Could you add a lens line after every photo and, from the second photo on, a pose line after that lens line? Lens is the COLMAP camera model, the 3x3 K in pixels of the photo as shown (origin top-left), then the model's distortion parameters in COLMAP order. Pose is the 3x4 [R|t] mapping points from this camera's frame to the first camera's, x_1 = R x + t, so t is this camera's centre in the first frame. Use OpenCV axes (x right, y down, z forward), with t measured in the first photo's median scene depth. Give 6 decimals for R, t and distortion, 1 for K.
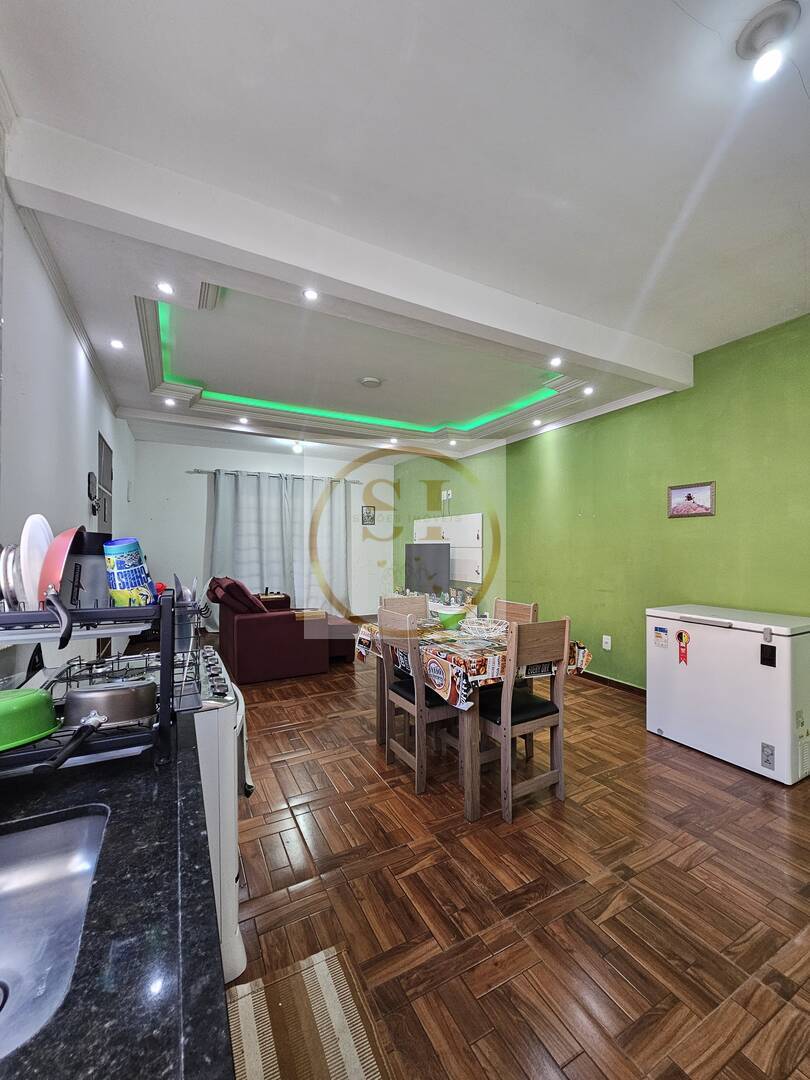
lens RADIAL K [[438.5, 0, 415.2], [0, 438.5, 543.1], [0, 0, 1]] dist [-0.000053, -0.000293]
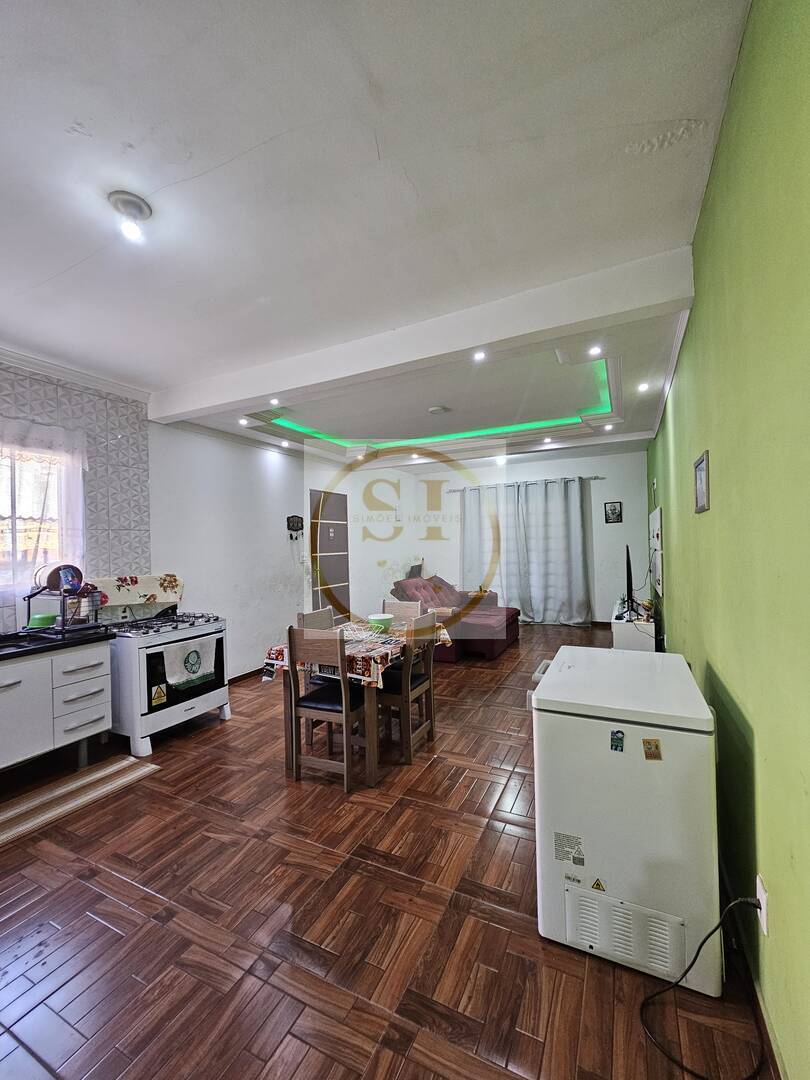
lens RADIAL K [[438.5, 0, 415.2], [0, 438.5, 543.1], [0, 0, 1]] dist [-0.000053, -0.000293]
pose [[0.580457, -0.021836, -0.813998, 1.581145], [0.034623, 0.999398, -0.002120, -0.048410], [0.813554, -0.026952, 0.580864, 0.591399]]
